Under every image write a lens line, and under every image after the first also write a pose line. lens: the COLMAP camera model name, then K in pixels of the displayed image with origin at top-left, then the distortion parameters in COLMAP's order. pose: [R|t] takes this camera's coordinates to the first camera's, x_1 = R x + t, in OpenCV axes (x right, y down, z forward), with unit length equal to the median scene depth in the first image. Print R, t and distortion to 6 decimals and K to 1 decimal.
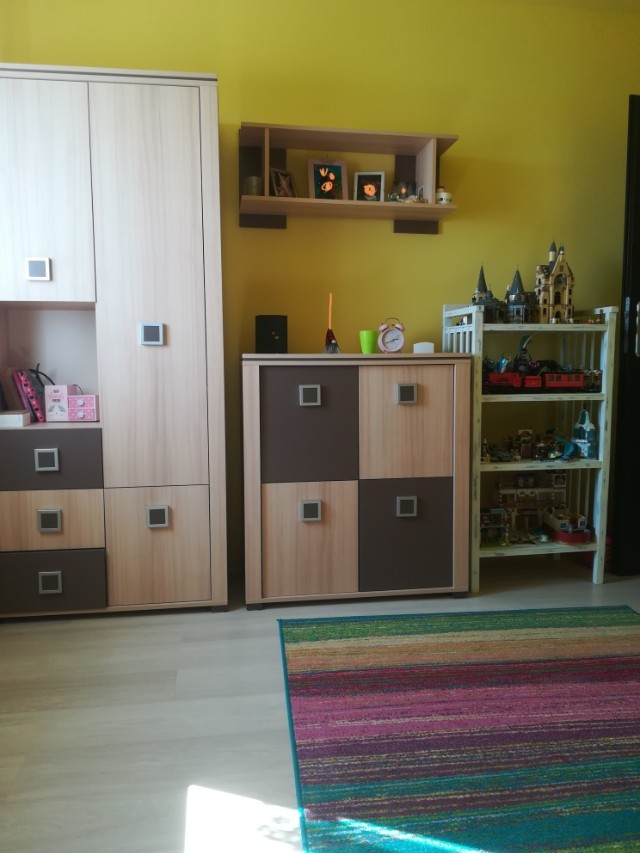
lens RADIAL K [[675.5, 0, 317.4], [0, 675.5, 426.9], [0, 0, 1]] dist [0.048201, -0.055982]
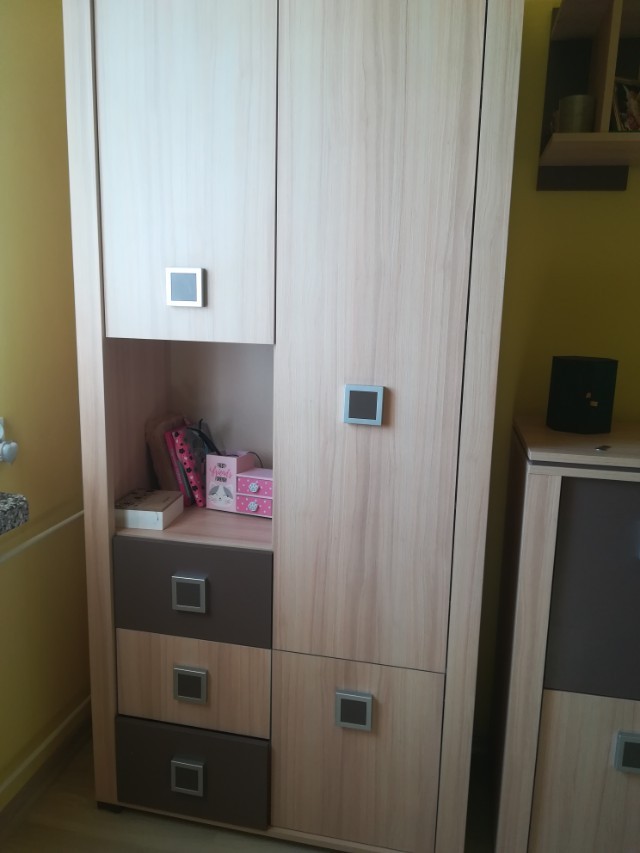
lens RADIAL K [[675.5, 0, 319.6], [0, 675.5, 425.2], [0, 0, 1]] dist [0.048201, -0.055982]
pose [[0.936878, 0.090199, -0.337822, -0.087189], [-0.060577, 0.993415, 0.097244, -0.168244], [0.344369, -0.070641, 0.936173, 0.457174]]
